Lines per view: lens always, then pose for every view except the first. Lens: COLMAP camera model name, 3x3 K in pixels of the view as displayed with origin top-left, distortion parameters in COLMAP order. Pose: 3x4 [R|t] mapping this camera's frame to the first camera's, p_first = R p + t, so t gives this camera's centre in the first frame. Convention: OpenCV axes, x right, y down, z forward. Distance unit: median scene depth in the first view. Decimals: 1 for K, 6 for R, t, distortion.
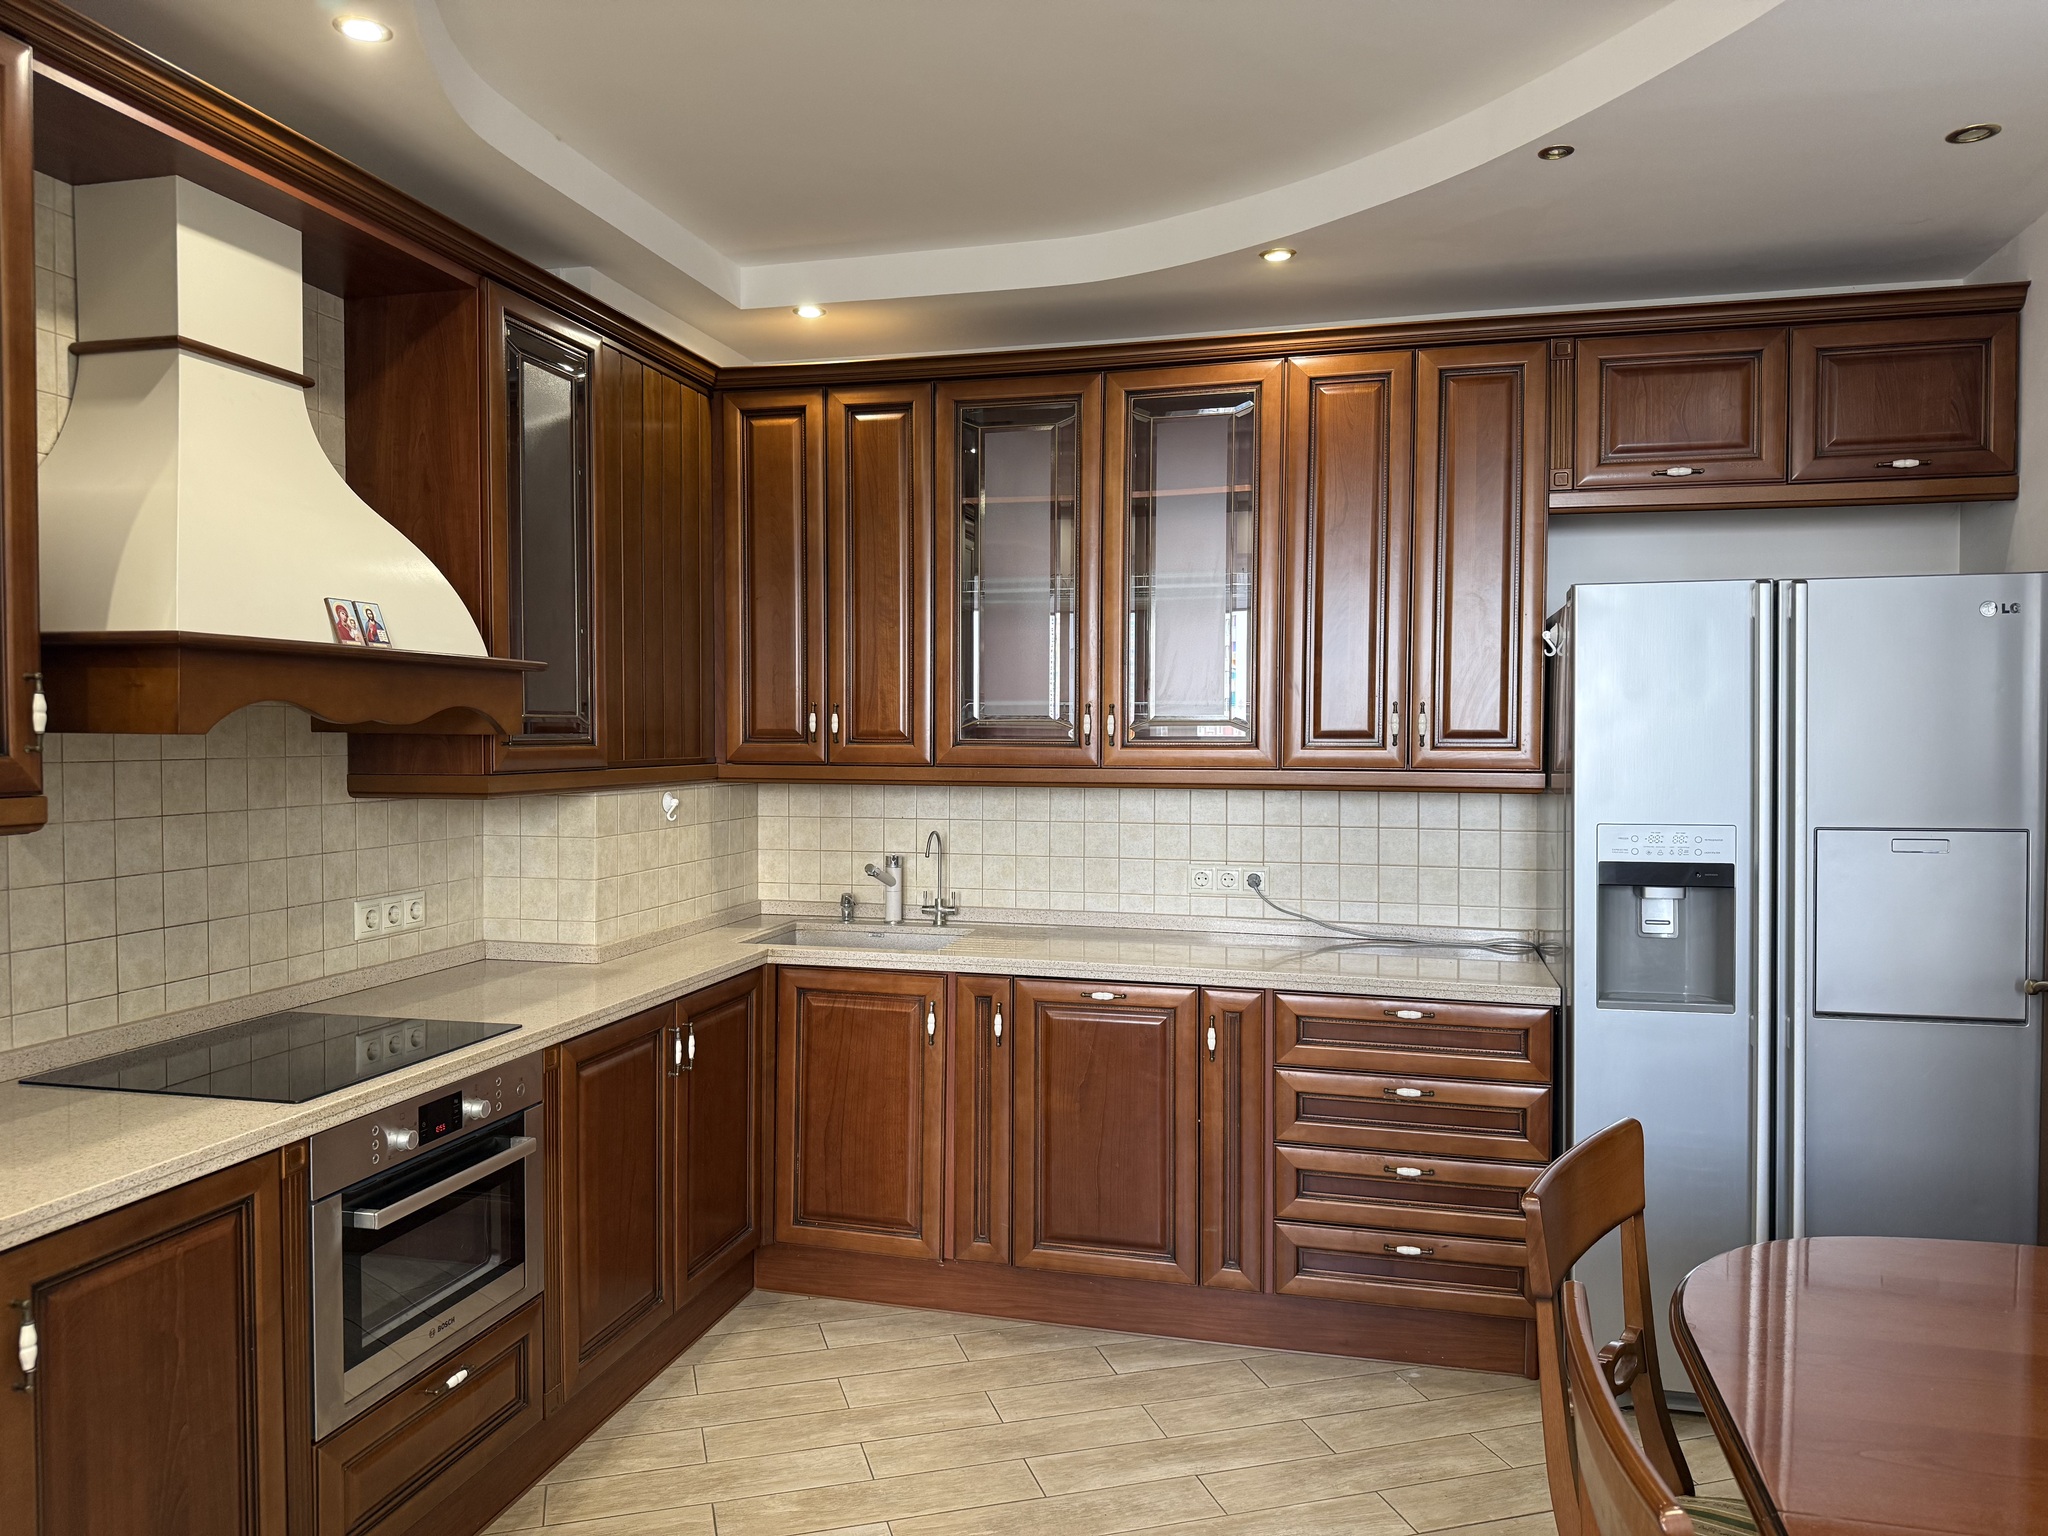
lens RADIAL K [[1422.6, 0, 1019.9], [0, 1422.6, 765.2], [0, 0, 1]] dist [0.117497, -0.175820]
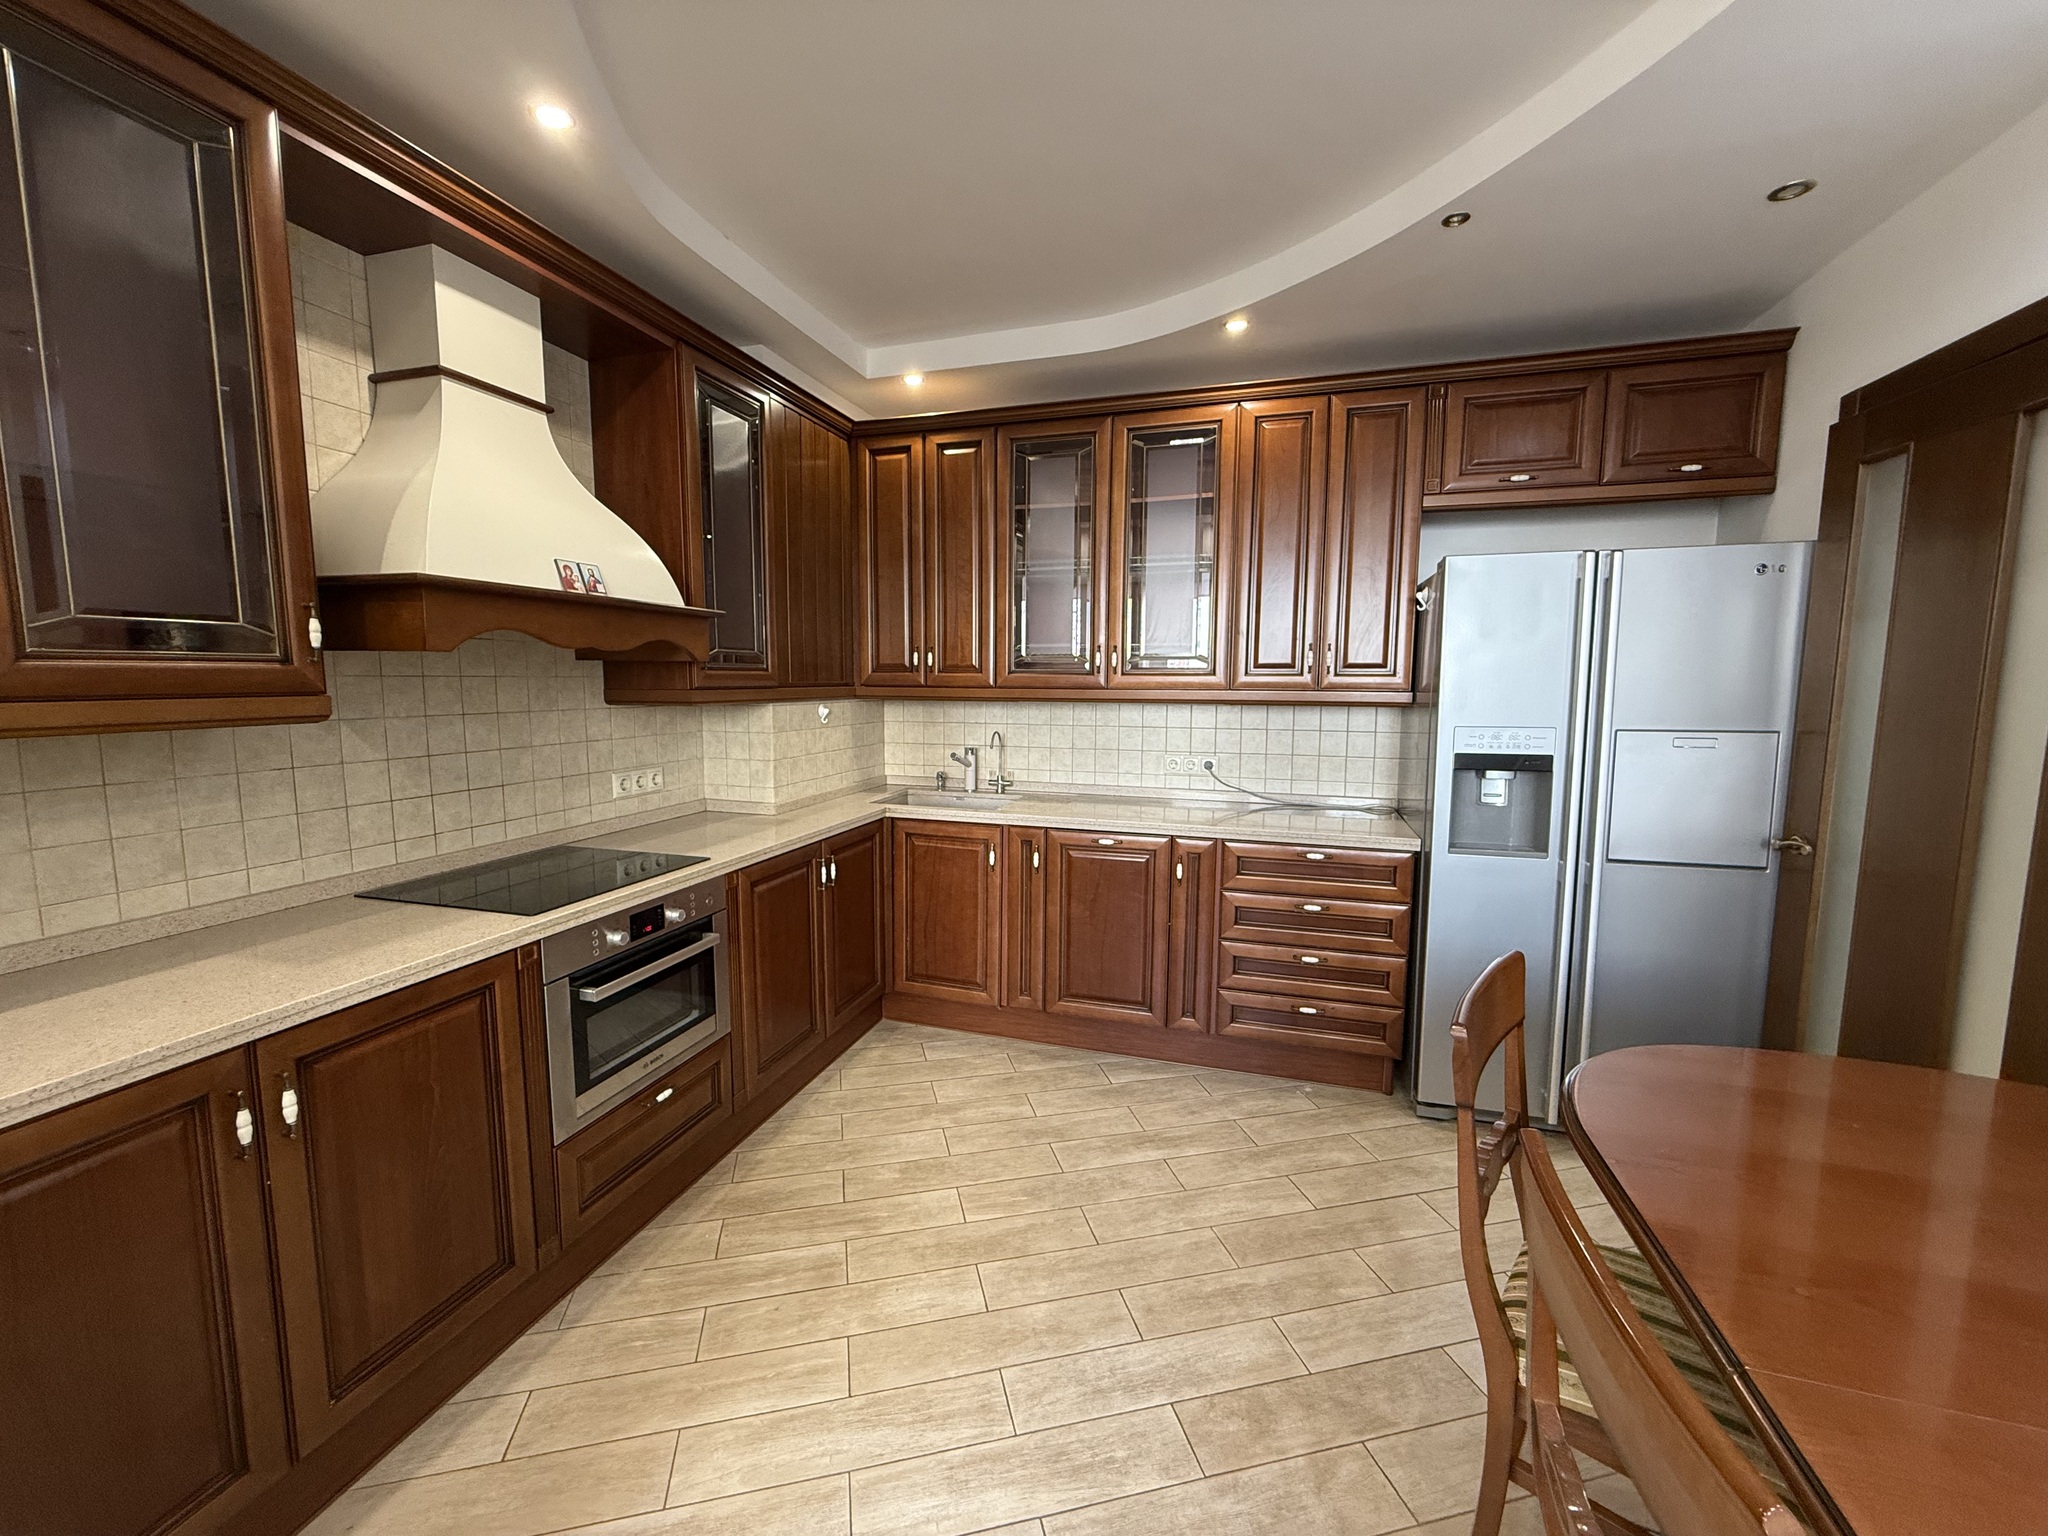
lens RADIAL K [[816.1, 0, 1017.6], [0, 816.1, 766.0], [0, 0, 1]] dist [-0.000741, -0.000234]
pose [[0.998622, 0.007795, -0.051905, 0.009672], [-0.003473, 0.996556, 0.082847, 0.013525], [0.052372, -0.082553, 0.995210, 0.163797]]
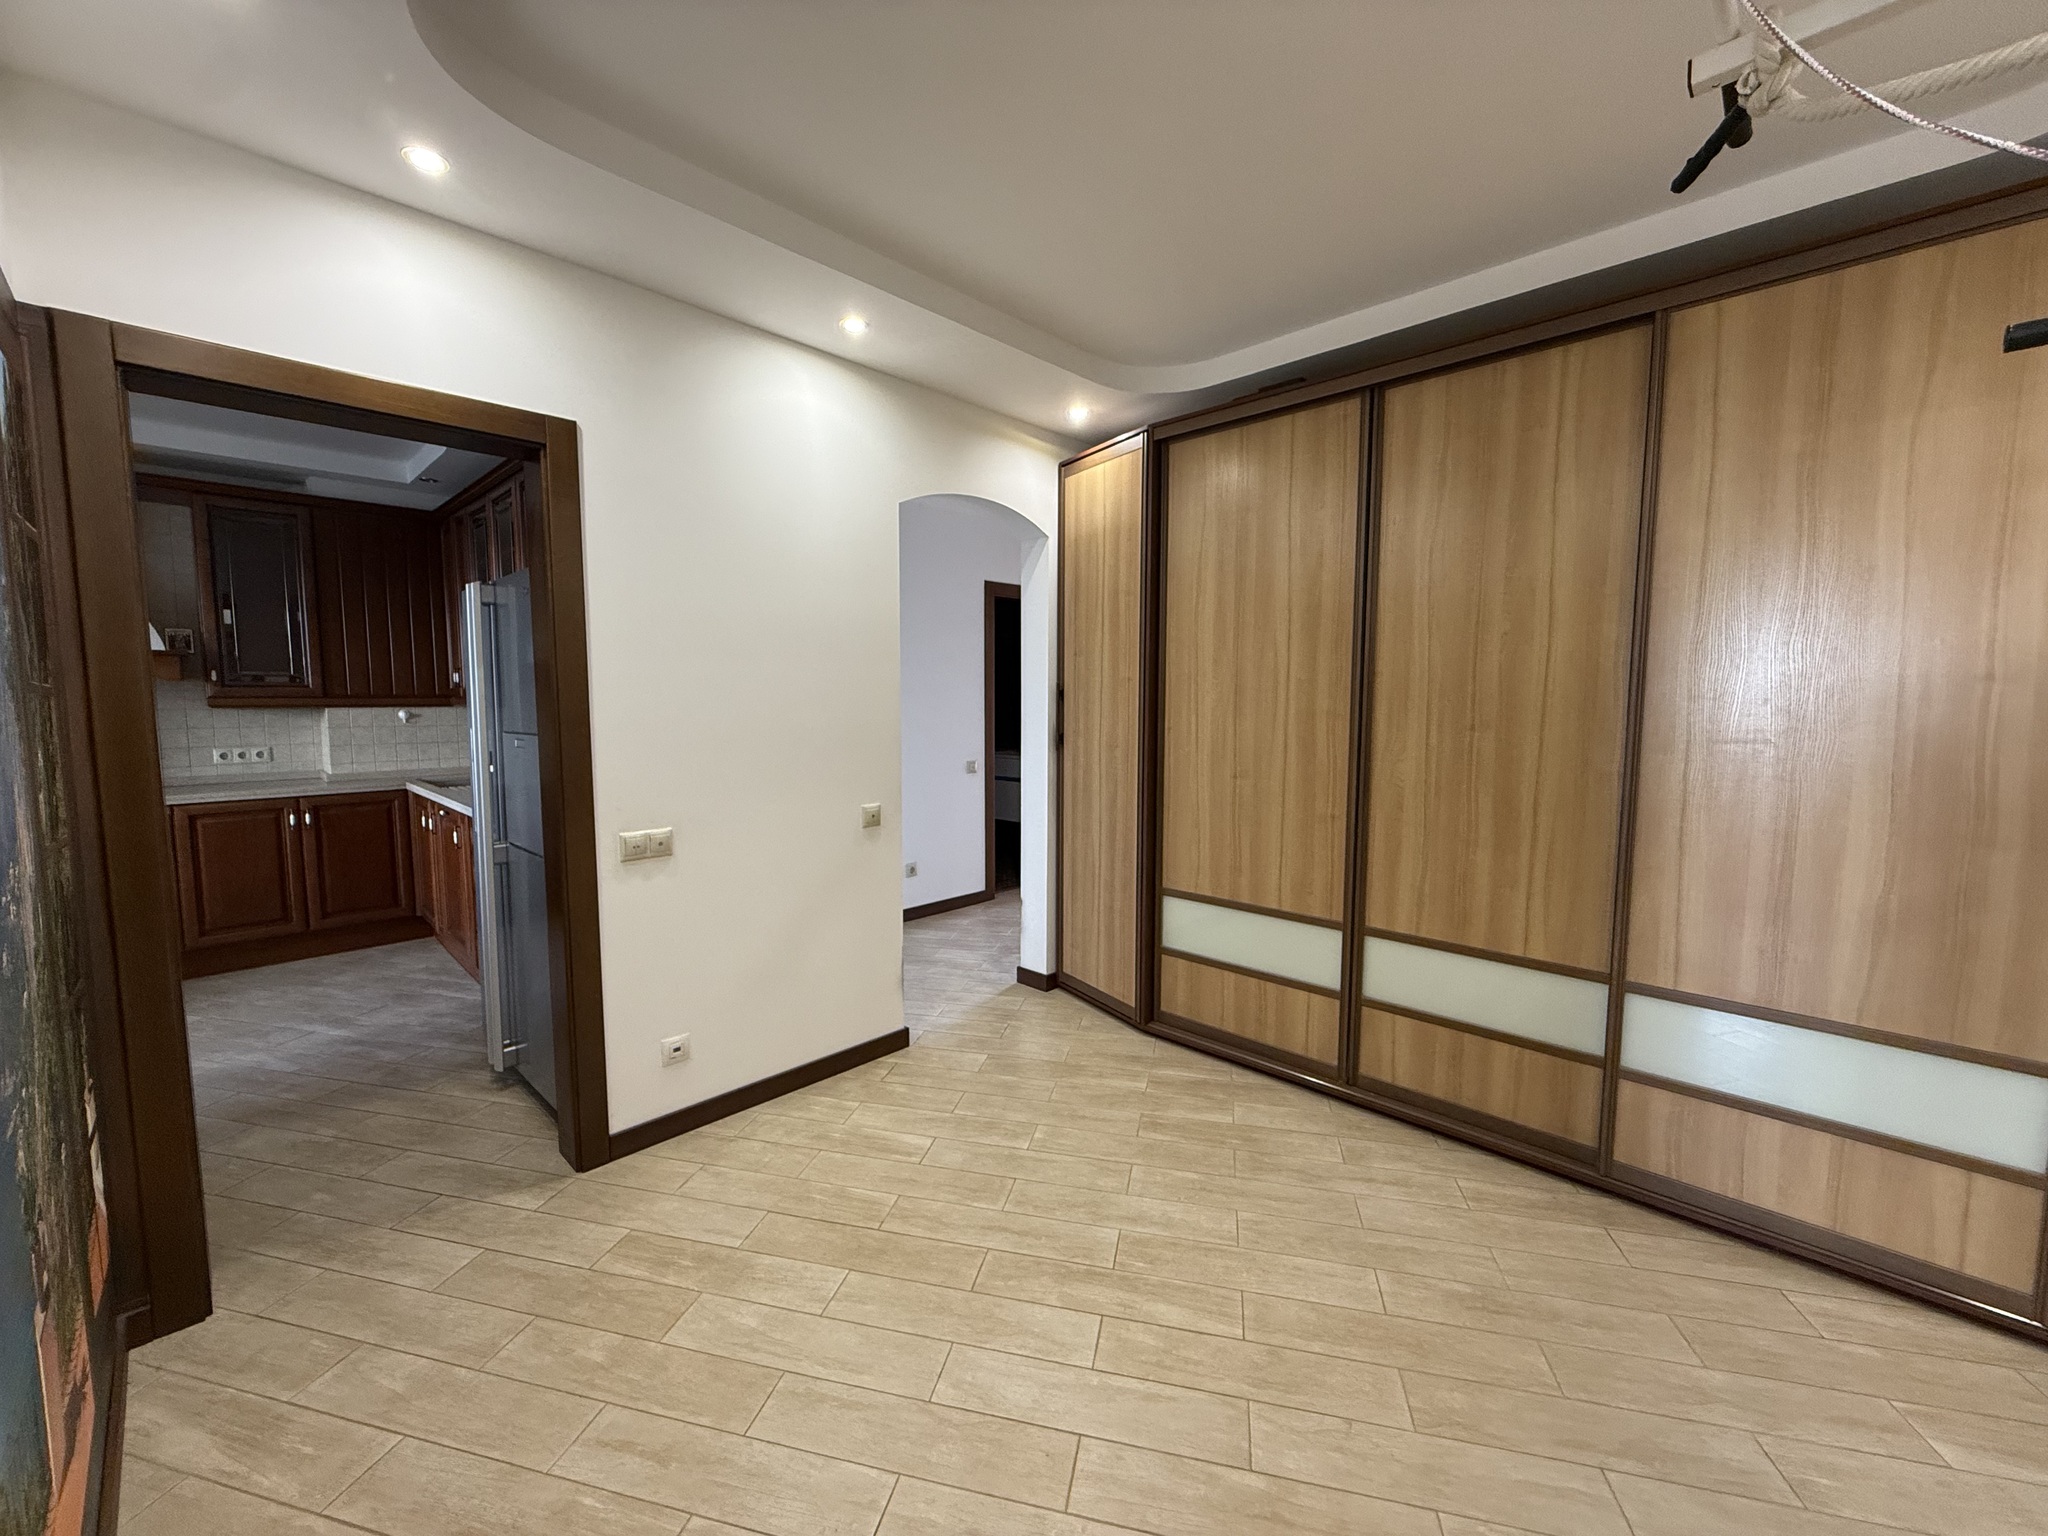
lens RADIAL K [[816.1, 0, 1017.6], [0, 816.1, 766.0], [0, 0, 1]] dist [-0.000741, -0.000234]
pose [[0.865992, 0.045205, -0.498010, 1.409630], [-0.012969, 0.997601, 0.068002, 0.008713], [0.499889, -0.052430, 0.864501, 0.448904]]
